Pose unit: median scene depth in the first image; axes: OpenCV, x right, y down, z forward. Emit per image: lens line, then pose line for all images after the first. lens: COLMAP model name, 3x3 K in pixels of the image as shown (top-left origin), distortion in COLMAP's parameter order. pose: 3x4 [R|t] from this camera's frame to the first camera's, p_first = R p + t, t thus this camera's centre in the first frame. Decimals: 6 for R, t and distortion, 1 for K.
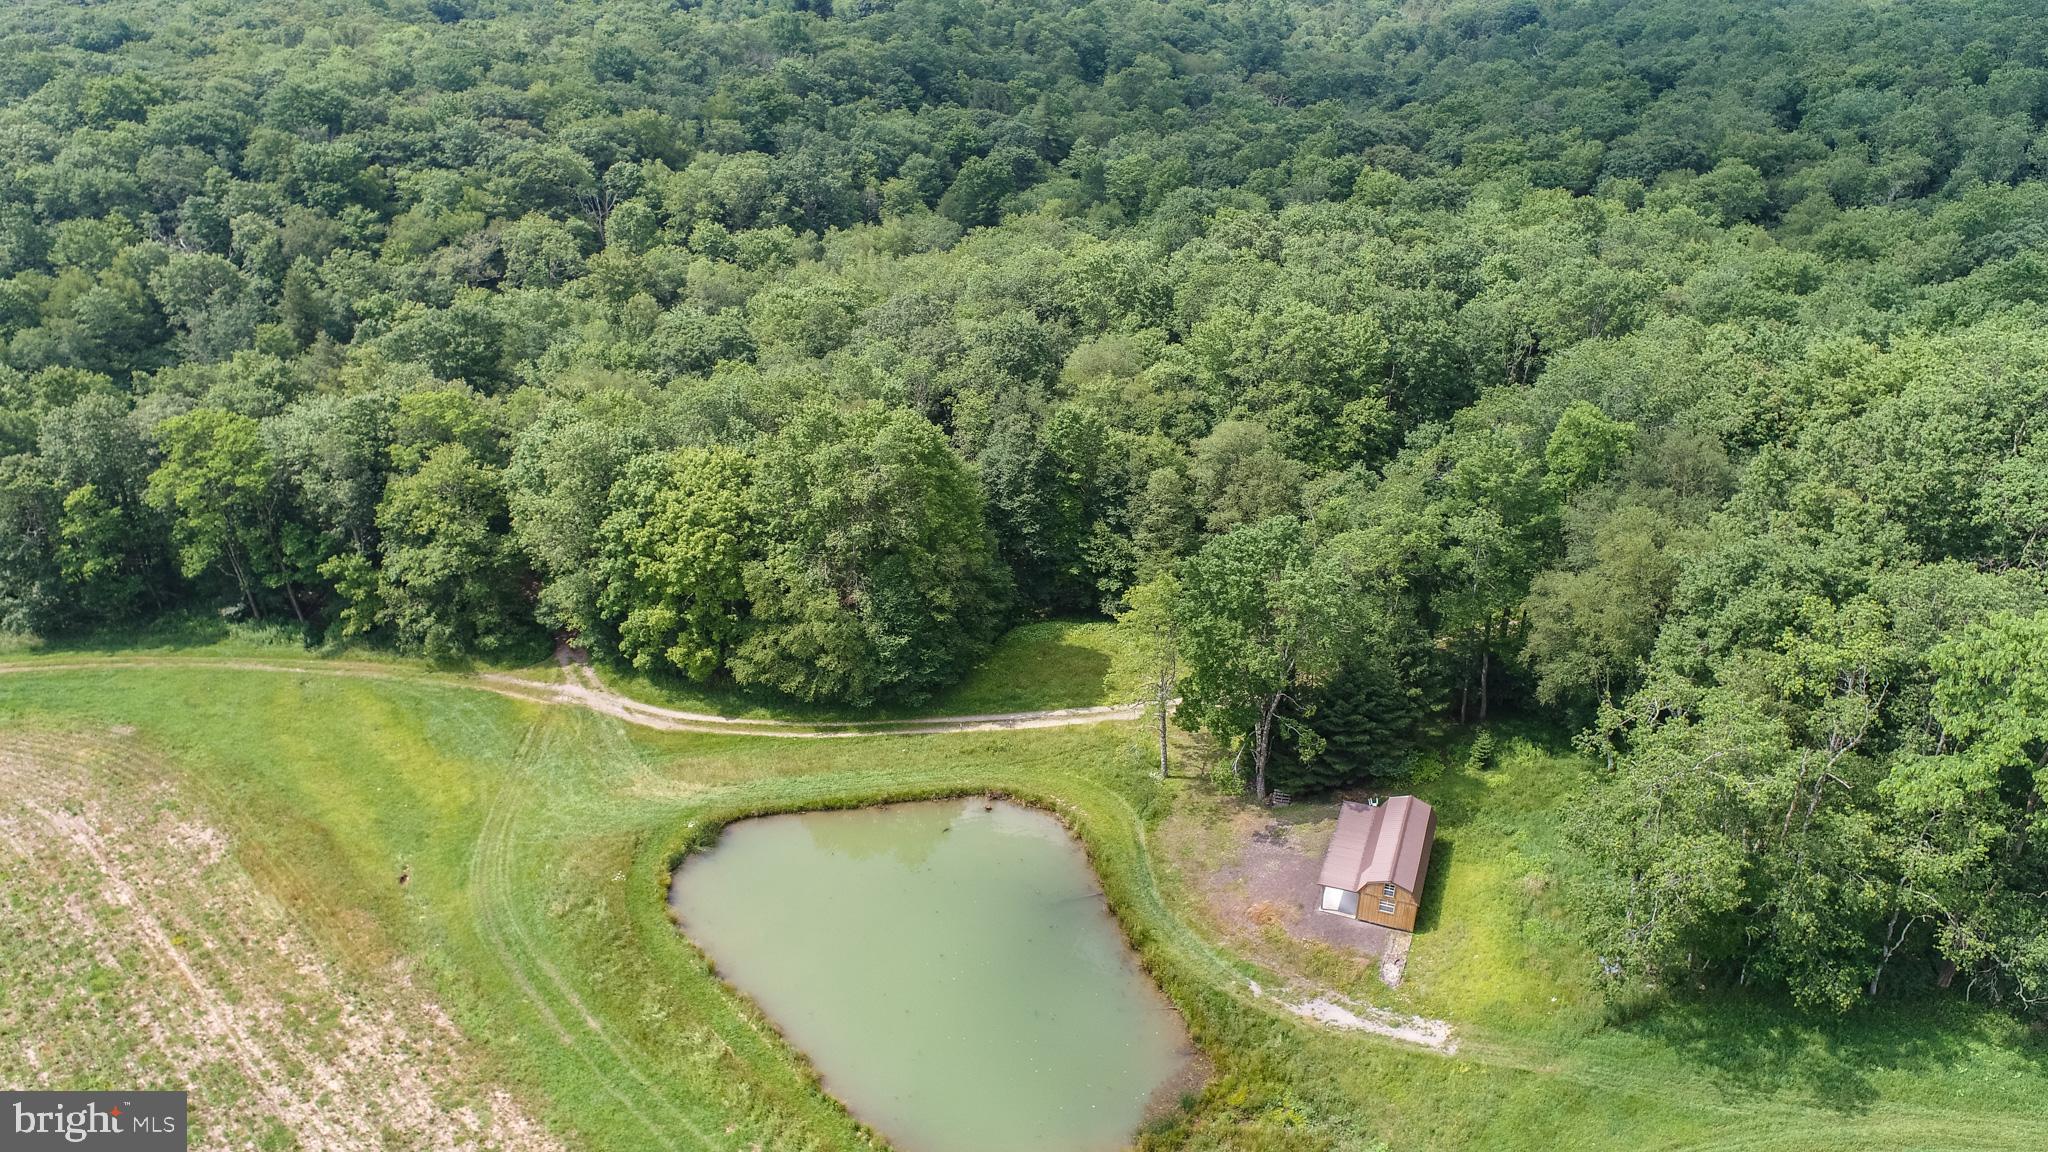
lens RADIAL K [[1365.8, 0, 1024.0], [0, 1365.8, 576.0], [0, 0, 1]] dist [-0.014133, 0.001650]
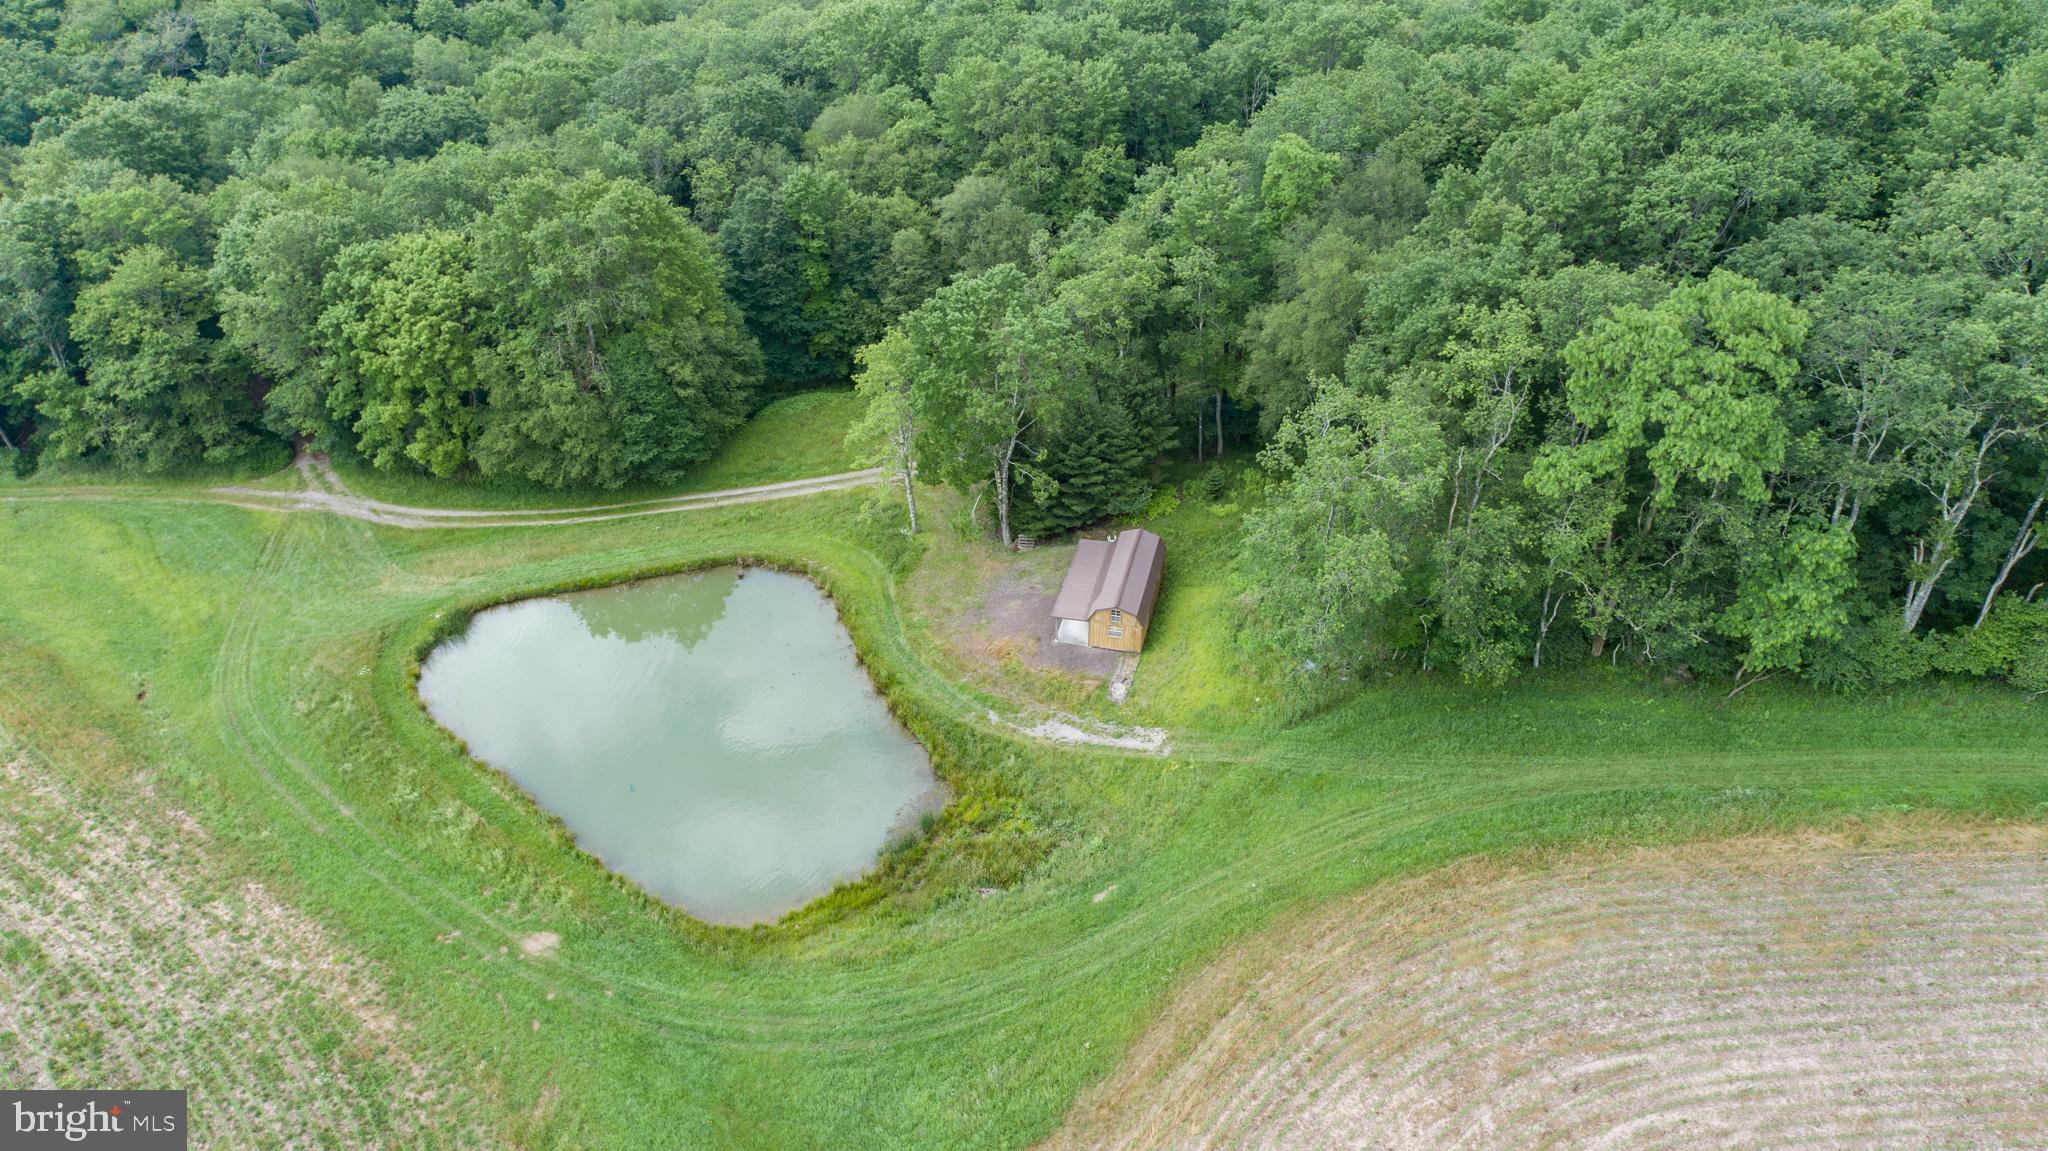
lens RADIAL K [[1378.5, 0, 1050.1], [0, 1378.5, 566.2], [0, 0, 1]] dist [-0.015345, 0.012439]
pose [[0.990871, -0.080889, 0.107848, 0.092189], [0.064978, 0.987493, 0.143651, 0.030940], [-0.118119, -0.135332, 0.983734, -0.036137]]
